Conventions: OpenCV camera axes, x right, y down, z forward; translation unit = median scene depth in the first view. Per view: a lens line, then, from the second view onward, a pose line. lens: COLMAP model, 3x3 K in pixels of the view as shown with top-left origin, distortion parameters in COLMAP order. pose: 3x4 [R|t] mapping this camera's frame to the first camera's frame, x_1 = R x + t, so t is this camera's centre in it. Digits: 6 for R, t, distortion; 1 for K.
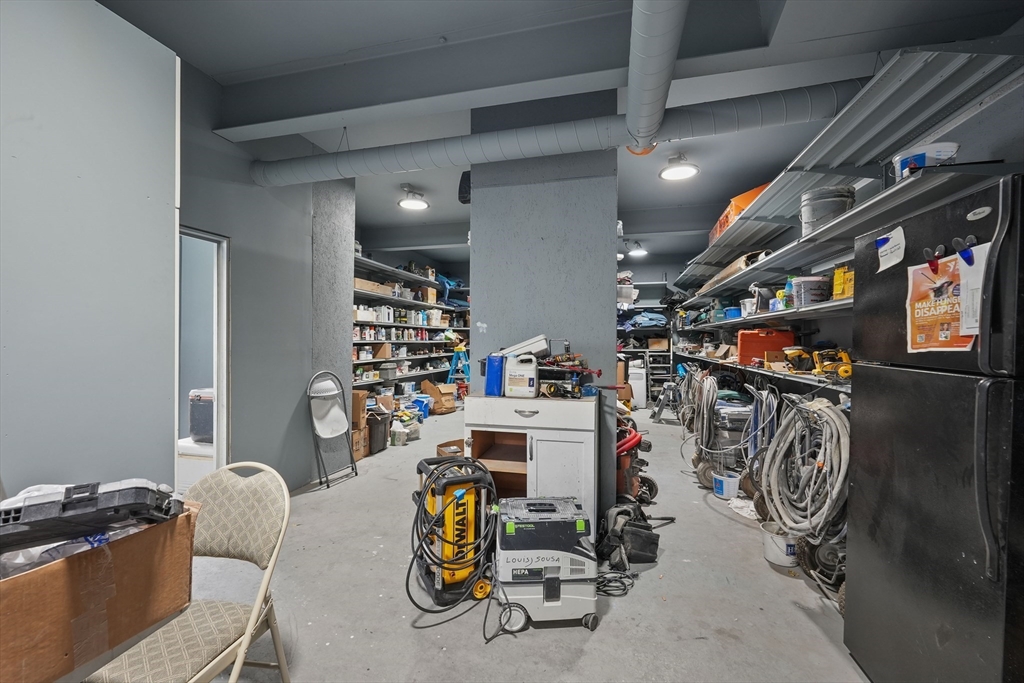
lens RADIAL K [[427.4, 0, 511.5], [0, 427.4, 337.7], [0, 0, 1]] dist [-0.008803, 0.004118]
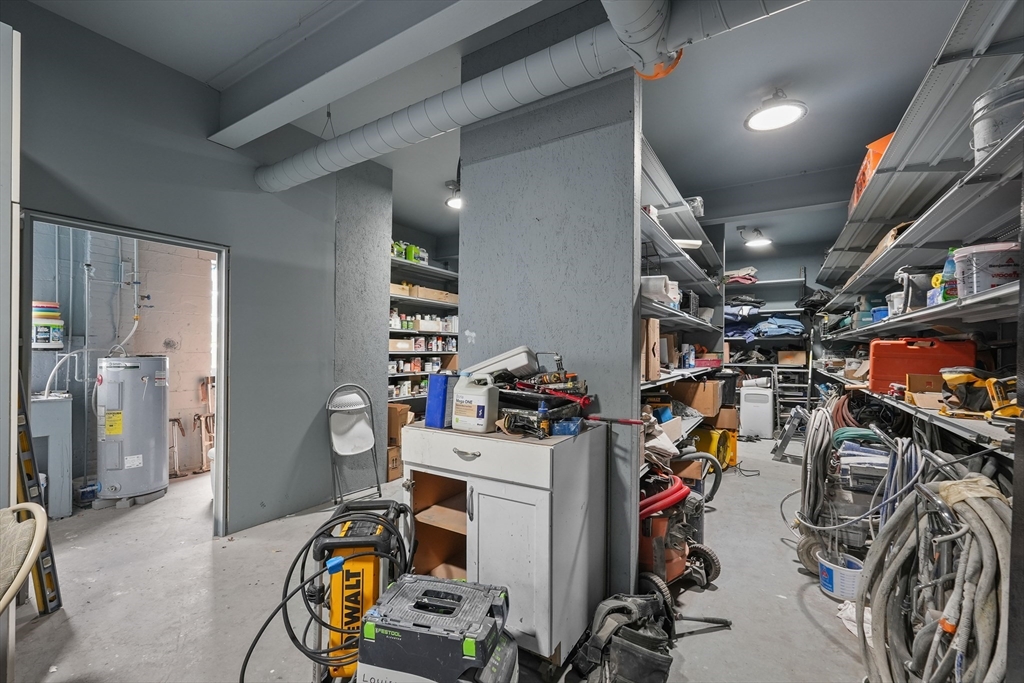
lens RADIAL K [[431.0, 0, 512.9], [0, 431.0, 346.7], [0, 0, 1]] dist [-0.010787, 0.004089]
pose [[0.953333, 0.002285, -0.301912, 0.208966], [-0.003549, 0.999987, -0.003639, -0.002358], [0.301900, 0.004540, 0.953329, 0.207494]]
